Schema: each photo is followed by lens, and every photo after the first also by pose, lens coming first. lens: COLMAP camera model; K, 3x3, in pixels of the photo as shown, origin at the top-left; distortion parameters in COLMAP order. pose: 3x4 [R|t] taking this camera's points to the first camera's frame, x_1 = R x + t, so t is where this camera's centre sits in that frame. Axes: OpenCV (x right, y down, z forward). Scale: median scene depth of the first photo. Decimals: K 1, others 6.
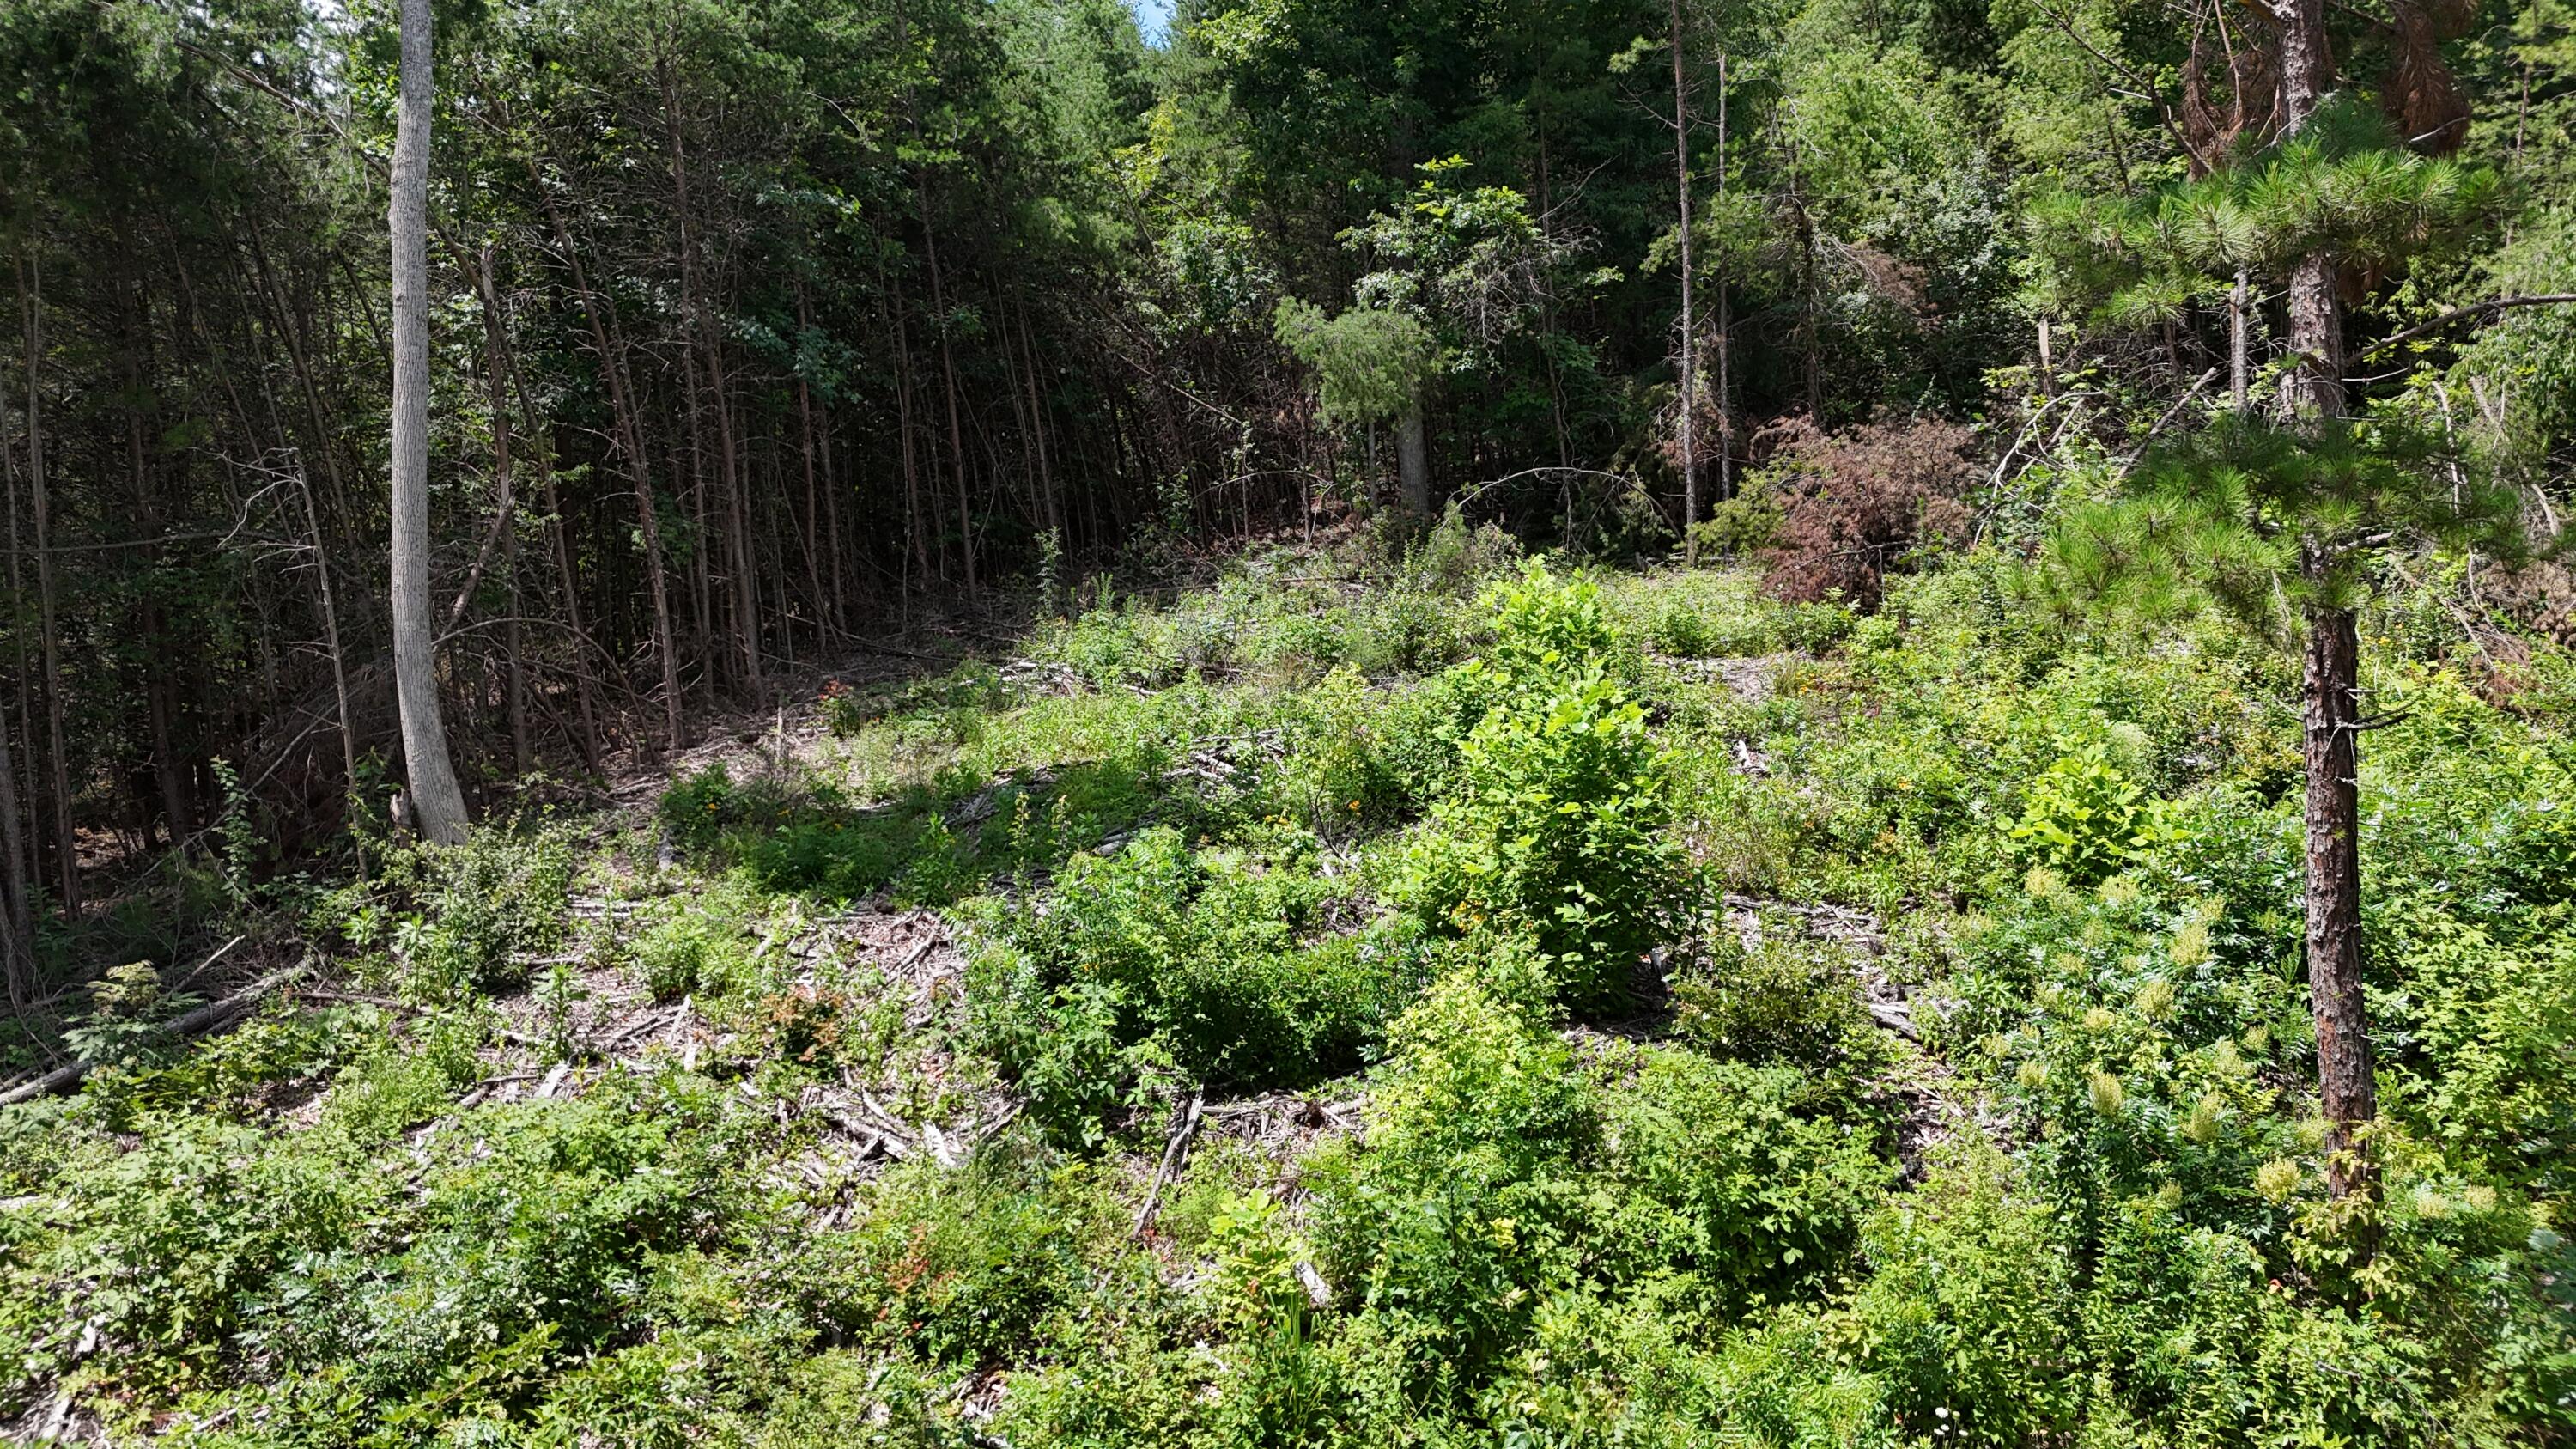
lens RADIAL K [[1886.9, 0, 1277.1], [0, 1886.9, 745.3], [0, 0, 1]] dist [0.067036, -0.071230]
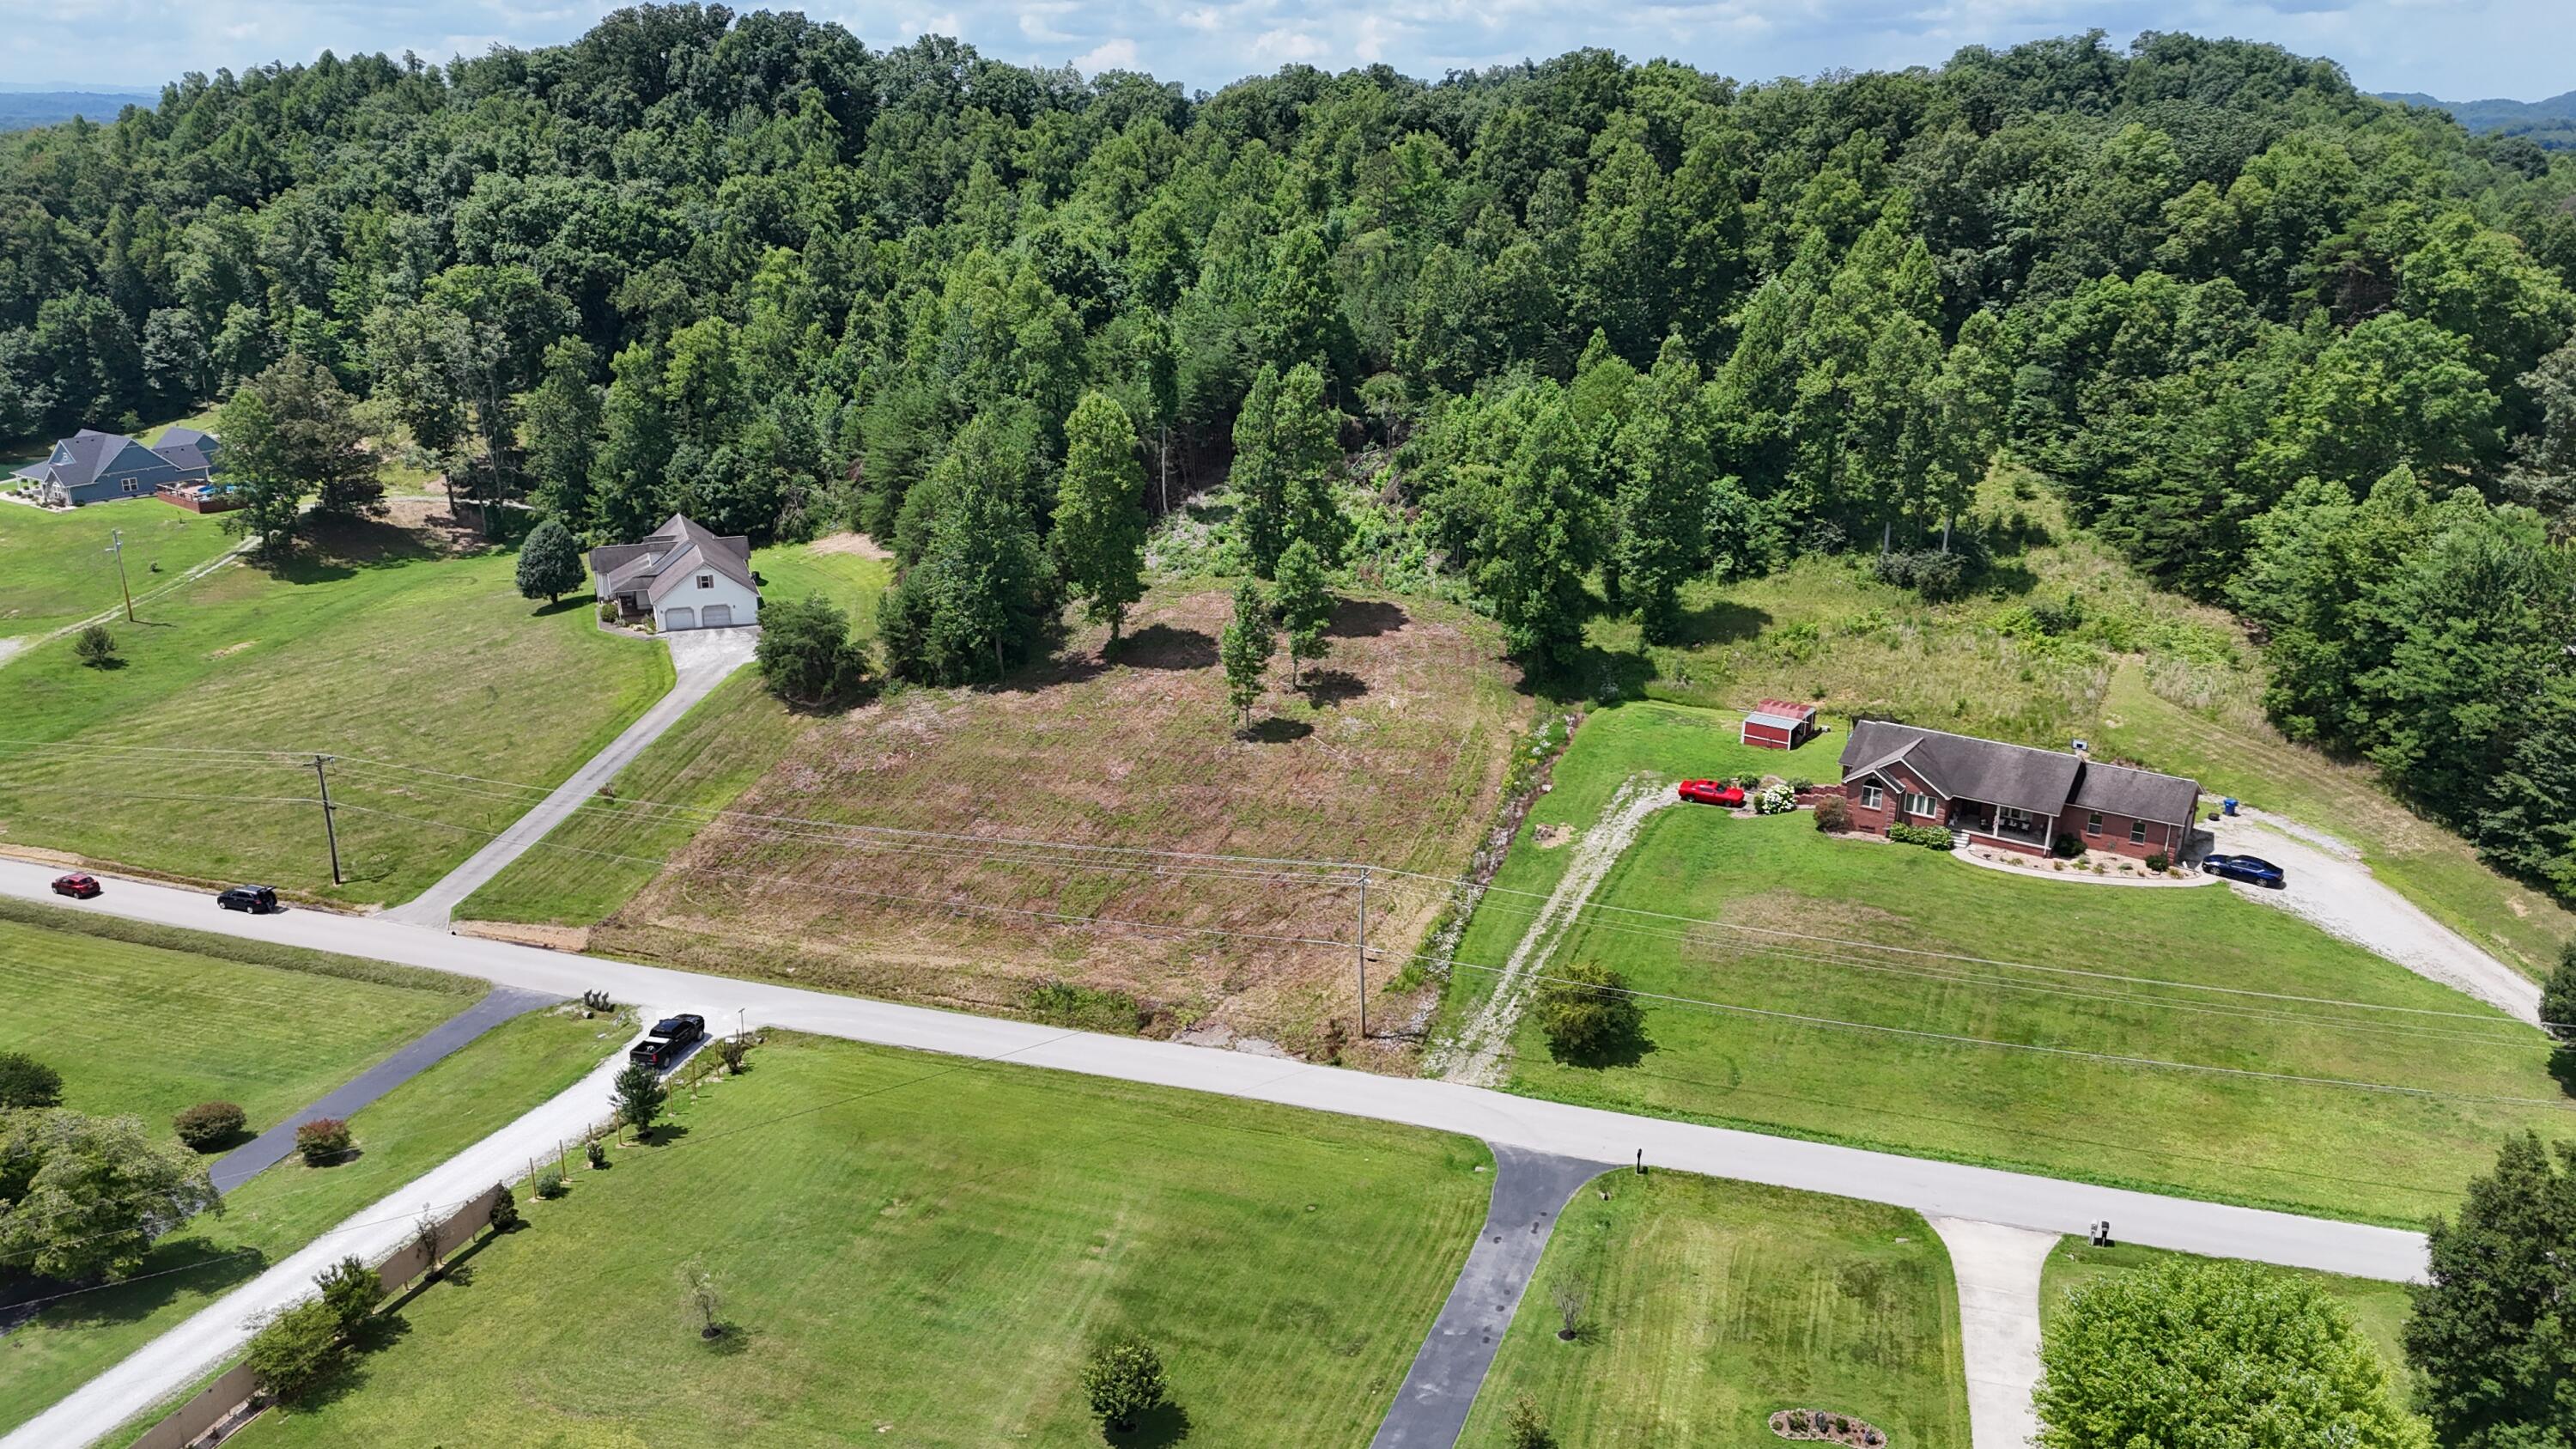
lens RADIAL K [[1886.9, 0, 1277.8], [0, 1886.9, 746.5], [0, 0, 1]] dist [0.067036, -0.071230]
pose [[0.962221, 0.103304, -0.251909, 1.834123], [-0.016869, 0.946066, 0.323534, -1.321216], [0.271745, -0.307061, 0.912068, -5.492513]]
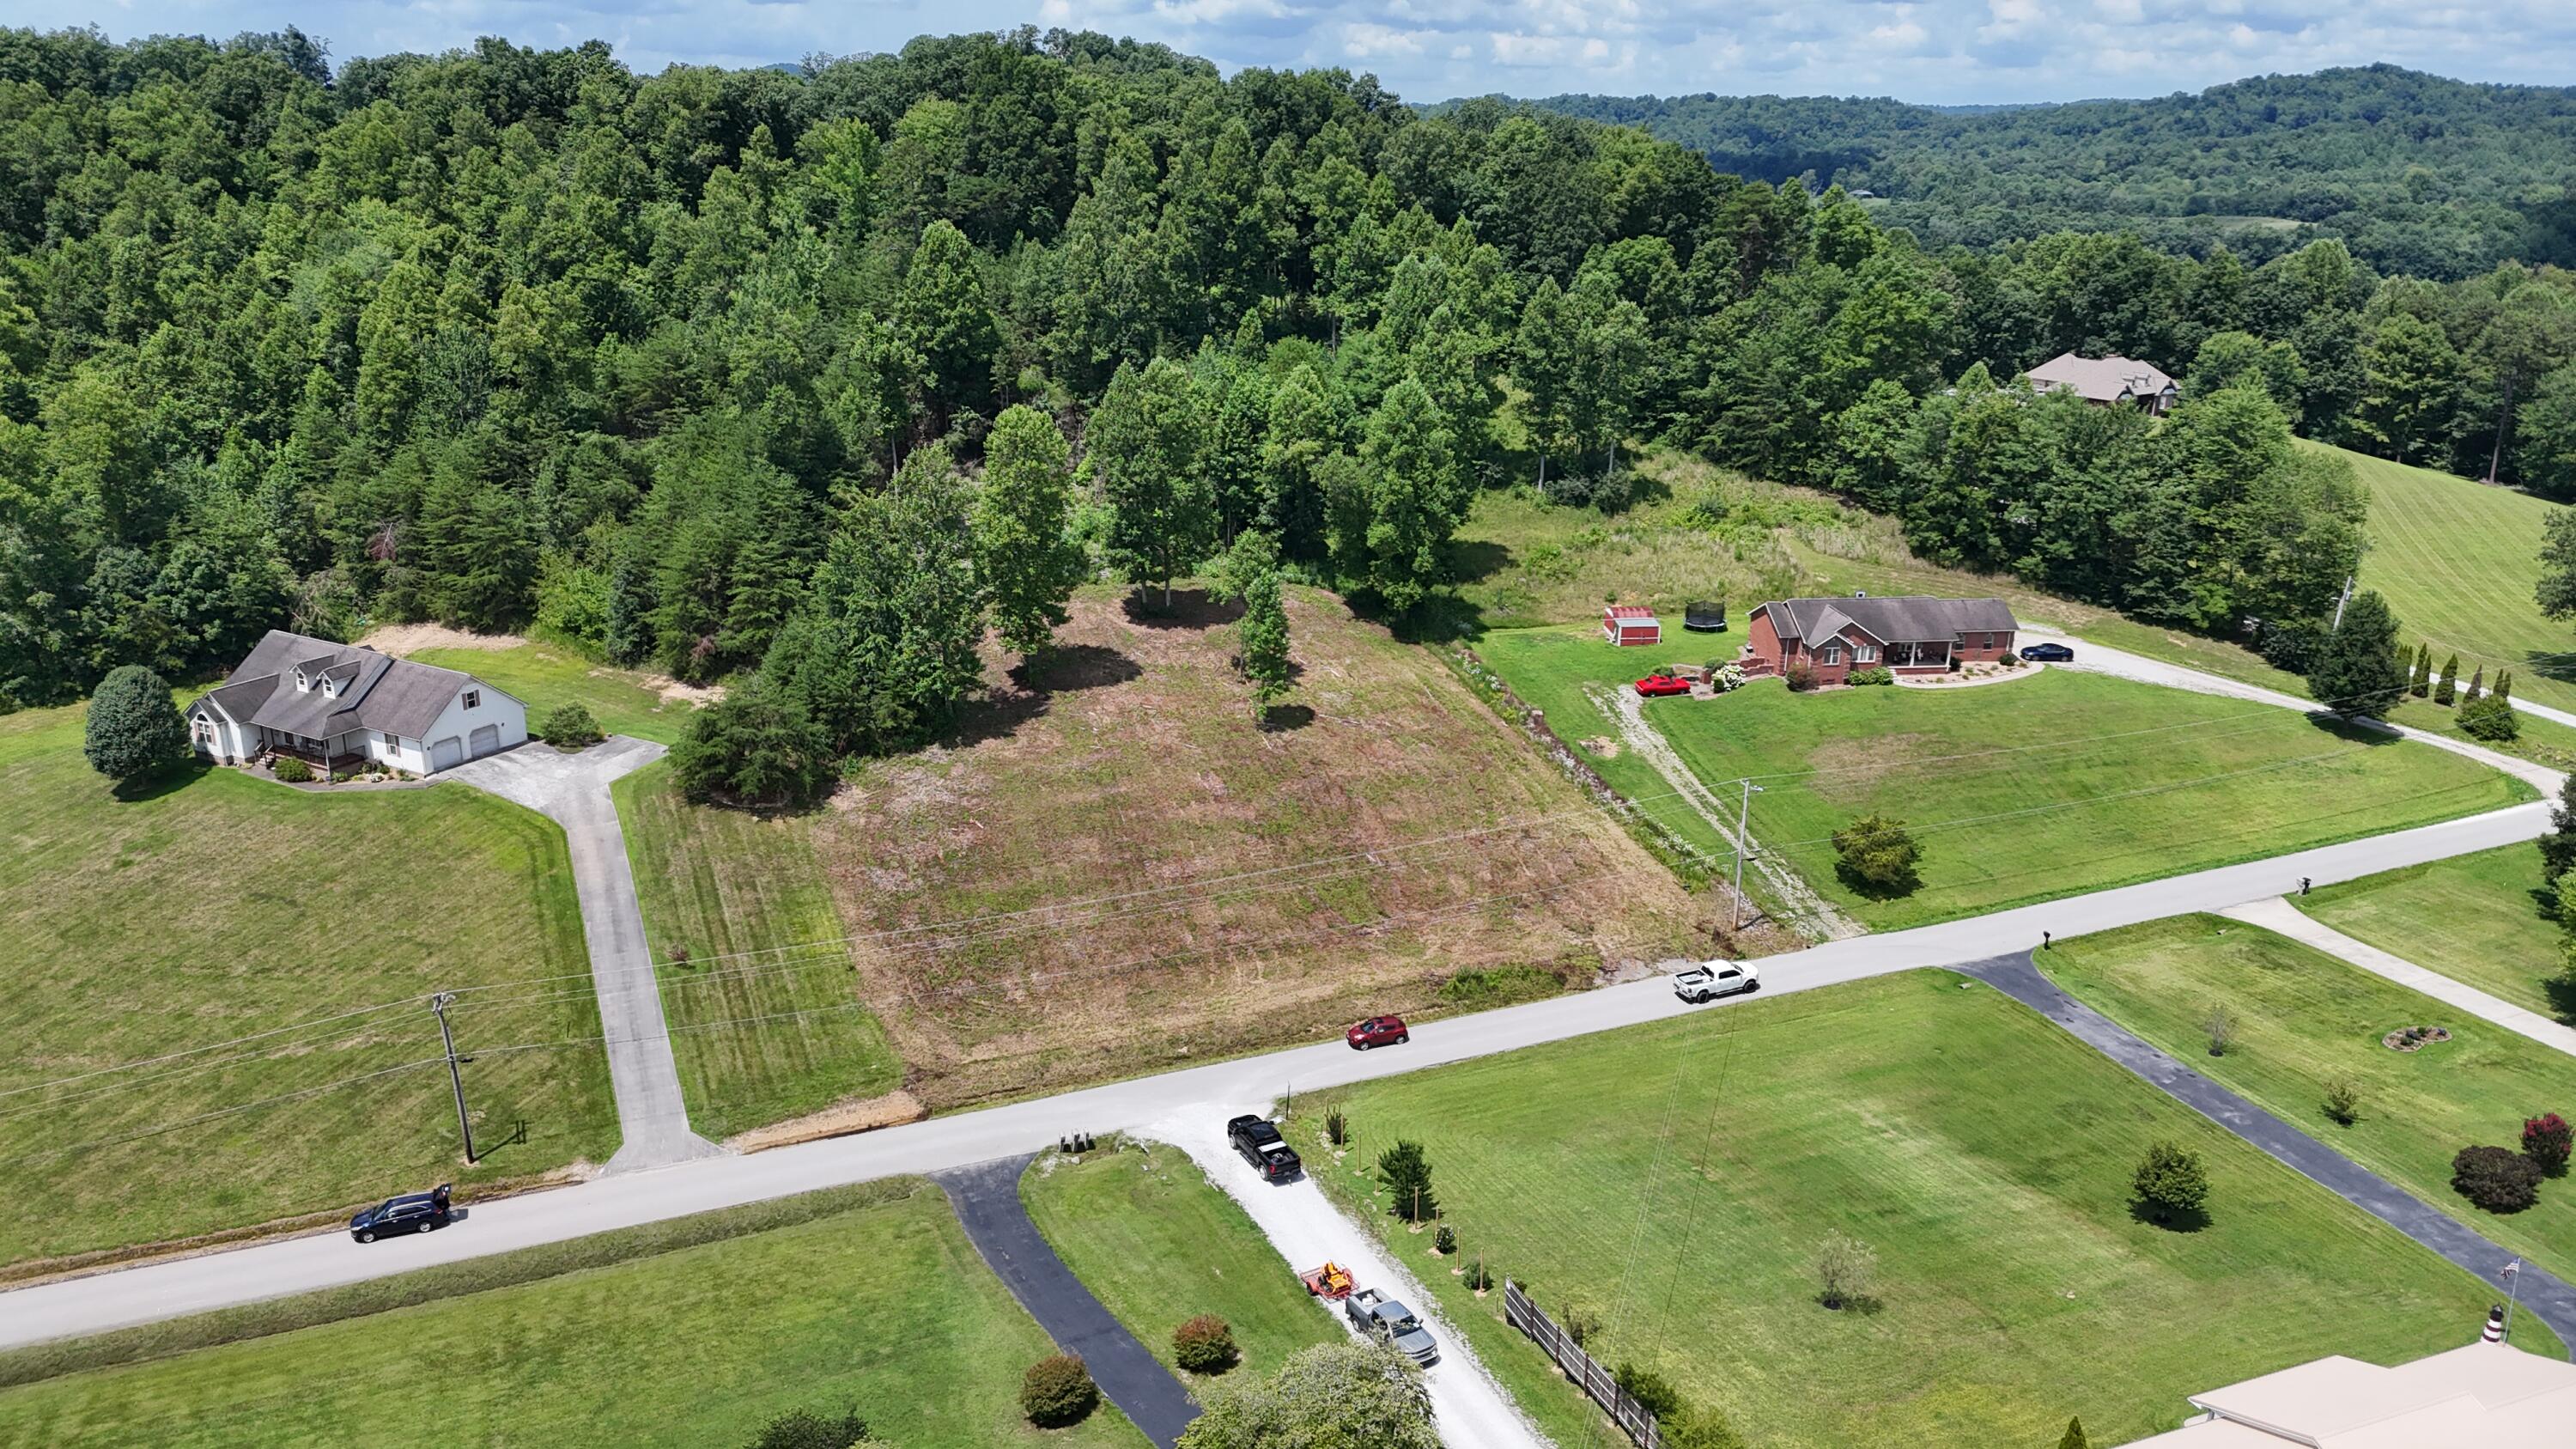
lens RADIAL K [[1886.9, 0, 1286.9], [0, 1886.9, 740.5], [0, 0, 1]] dist [0.067036, -0.071230]
pose [[0.903760, -0.113558, 0.412700, -1.706930], [-0.025346, 0.948277, 0.316431, -1.291607], [-0.427288, -0.296438, 0.854137, -5.275763]]
